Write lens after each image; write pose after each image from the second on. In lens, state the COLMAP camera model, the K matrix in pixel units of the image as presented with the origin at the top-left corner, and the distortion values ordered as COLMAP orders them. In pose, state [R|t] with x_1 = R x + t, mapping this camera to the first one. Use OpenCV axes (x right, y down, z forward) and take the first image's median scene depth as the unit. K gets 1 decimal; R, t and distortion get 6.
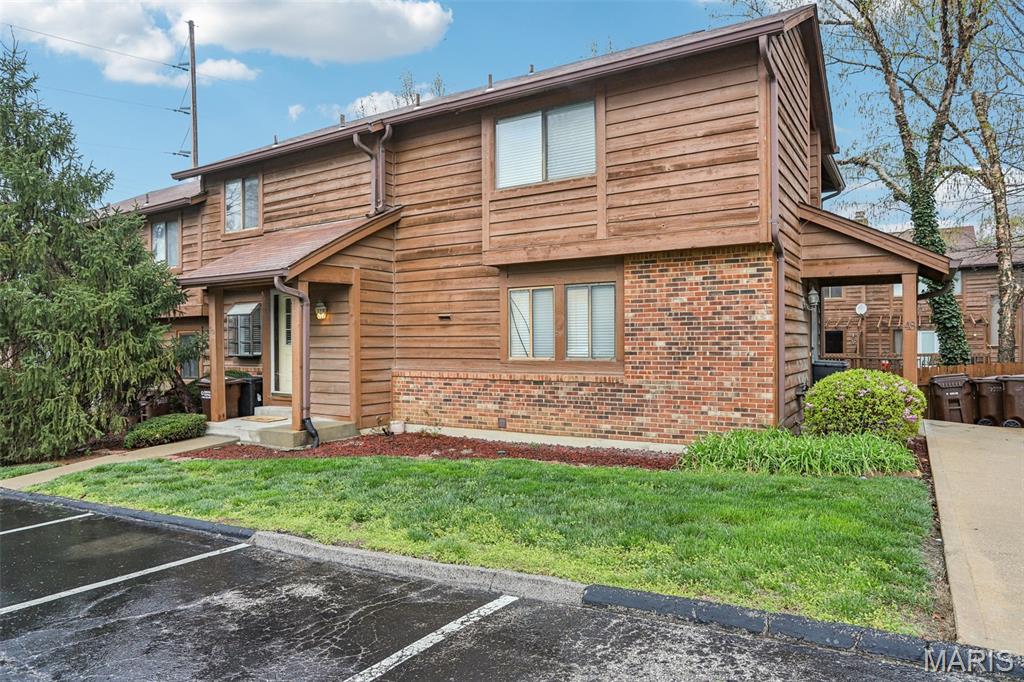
lens RADIAL K [[662.9, 0, 512.0], [0, 662.9, 341.0], [0, 0, 1]] dist [-0.068703, -0.000048]
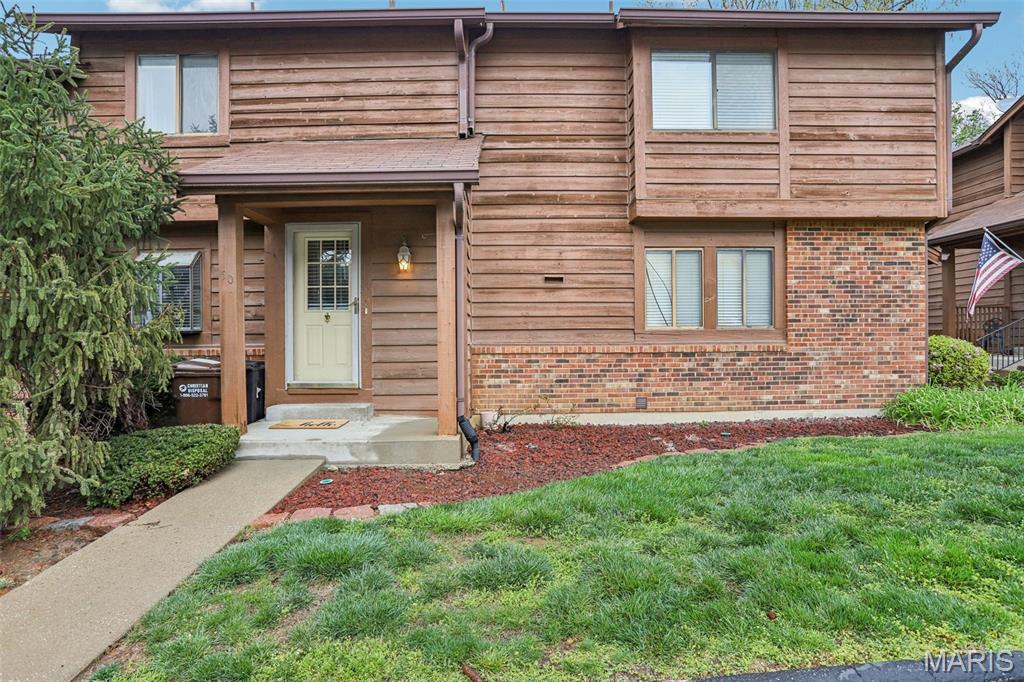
lens RADIAL K [[537.7, 0, 505.3], [0, 537.7, 341.1], [0, 0, 1]] dist [-0.082859, 0.042295]
pose [[0.840391, 0.000224, 0.541981, -0.606289], [0.002017, 0.999992, -0.003542, 0.051011], [-0.541977, 0.004070, 0.840383, 0.576594]]
